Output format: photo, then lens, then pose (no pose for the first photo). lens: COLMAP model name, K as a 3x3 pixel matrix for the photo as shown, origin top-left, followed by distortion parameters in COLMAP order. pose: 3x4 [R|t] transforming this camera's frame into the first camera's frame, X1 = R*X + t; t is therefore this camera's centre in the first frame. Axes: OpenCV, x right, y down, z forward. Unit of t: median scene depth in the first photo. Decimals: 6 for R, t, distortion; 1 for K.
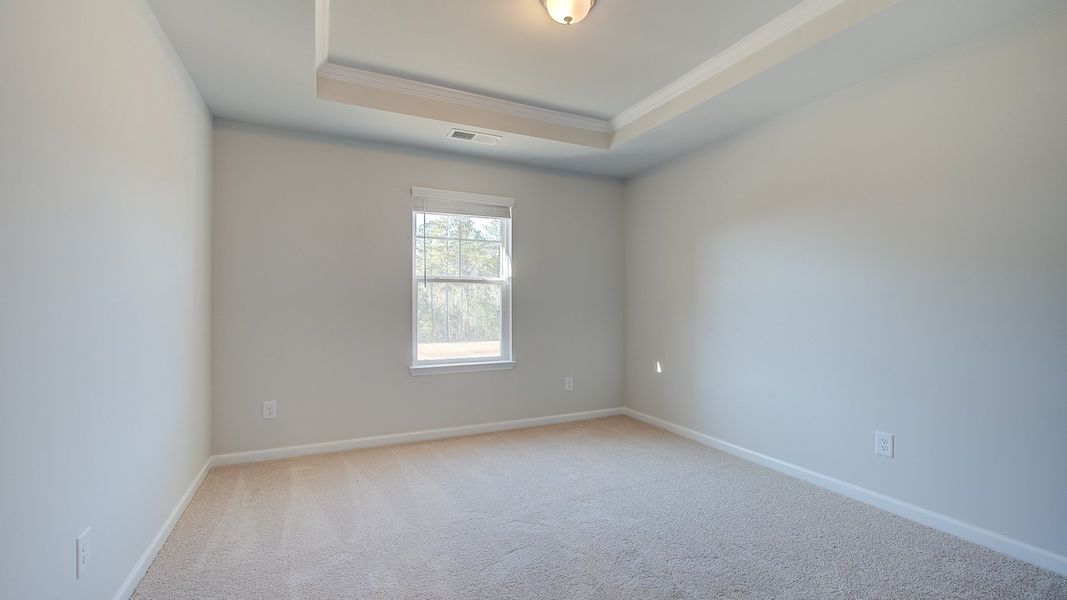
lens RADIAL K [[444.2, 0, 535.9], [0, 444.2, 313.5], [0, 0, 1]] dist [-0.041312, -0.000005]
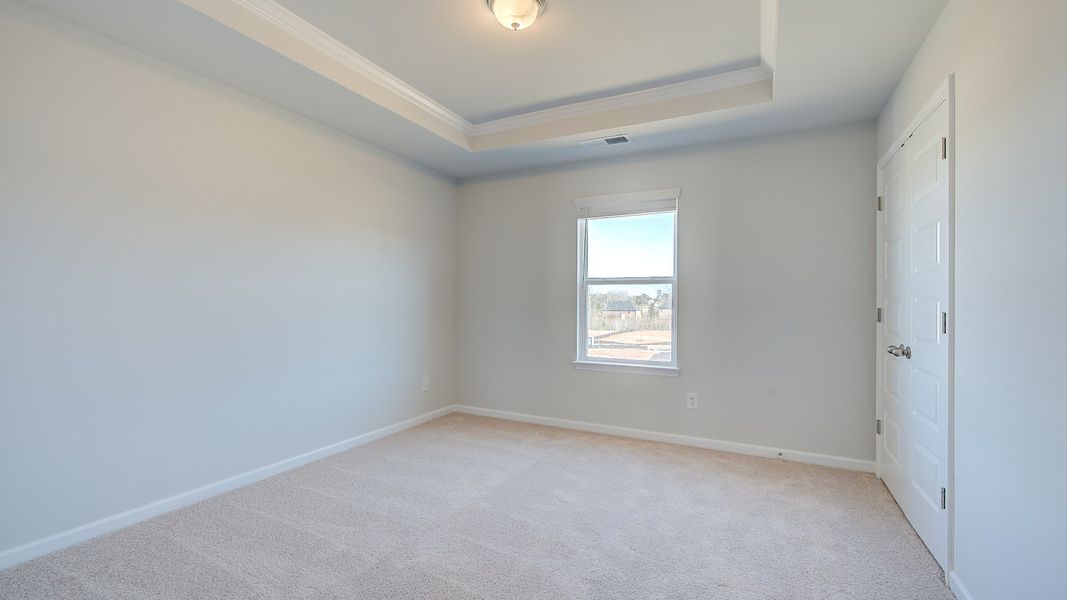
lens RADIAL K [[446.0, 0, 550.4], [0, 446.0, 299.9], [0, 0, 1]] dist [0.000807, 0.000120]
pose [[0.609972, -0.004410, -0.792411, 0.580492], [-0.021545, 0.999523, -0.022146, -0.005762], [0.792130, 0.030581, 0.609585, 0.274441]]
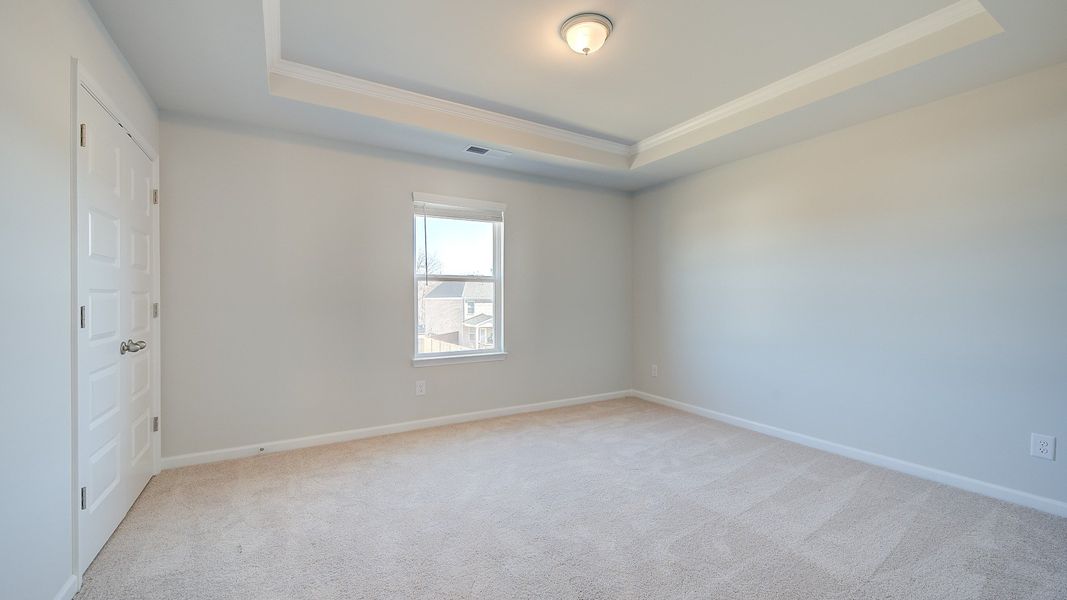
lens RADIAL K [[419.2, 0, 527.5], [0, 419.2, 299.9], [0, 0, 1]] dist [0.000655, -0.000029]
pose [[0.997513, -0.003254, 0.070412, -0.078411], [0.004791, 0.999754, -0.021677, 0.000590], [-0.070324, 0.021960, 0.997282, -0.037317]]
